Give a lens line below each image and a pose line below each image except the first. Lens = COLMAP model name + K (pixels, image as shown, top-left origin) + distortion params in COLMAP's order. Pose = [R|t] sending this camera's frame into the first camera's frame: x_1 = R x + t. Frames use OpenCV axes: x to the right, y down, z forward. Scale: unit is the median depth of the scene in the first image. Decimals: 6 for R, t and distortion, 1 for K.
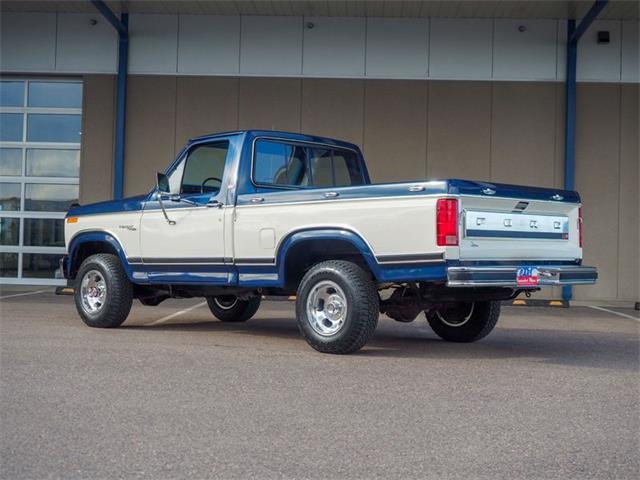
lens RADIAL K [[988.8, 0, 337.1], [0, 988.8, 239.2], [0, 0, 1]] dist [0.000708, 0.001682]
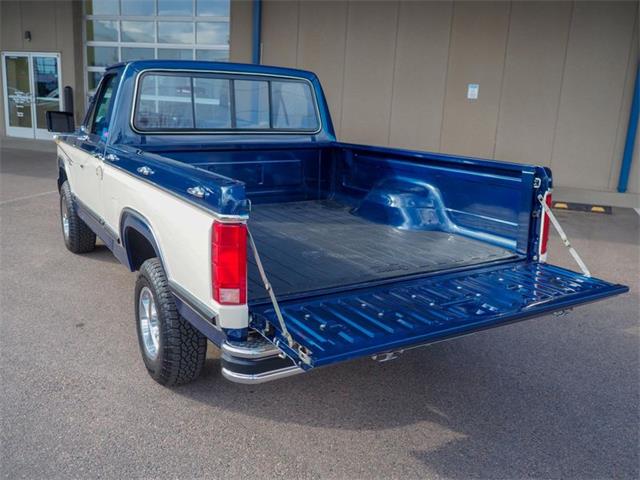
lens RADIAL K [[587.7, 0, 320.0], [0, 587.7, 240.0], [0, 0, 1]] dist [0.001805, 0.001800]
pose [[0.956428, 0.091879, -0.277135, 0.213856], [-0.022299, 0.969409, 0.244435, -0.094755], [0.291116, -0.227605, 0.929219, 0.598726]]
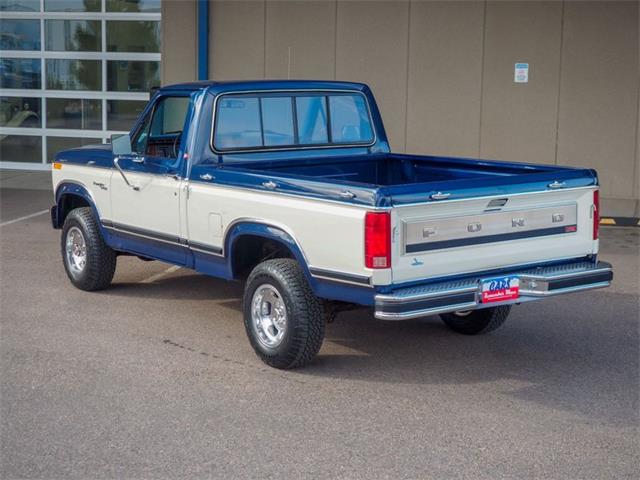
lens RADIAL K [[1143.0, 0, 322.2], [0, 1143.0, 240.3], [0, 0, 1]] dist [-0.019948, 0.023757]
pose [[0.977427, 0.024927, -0.209800, 0.226139], [0.009714, 0.986663, 0.162484, -0.145967], [0.211052, -0.160854, 0.964149, 0.056808]]
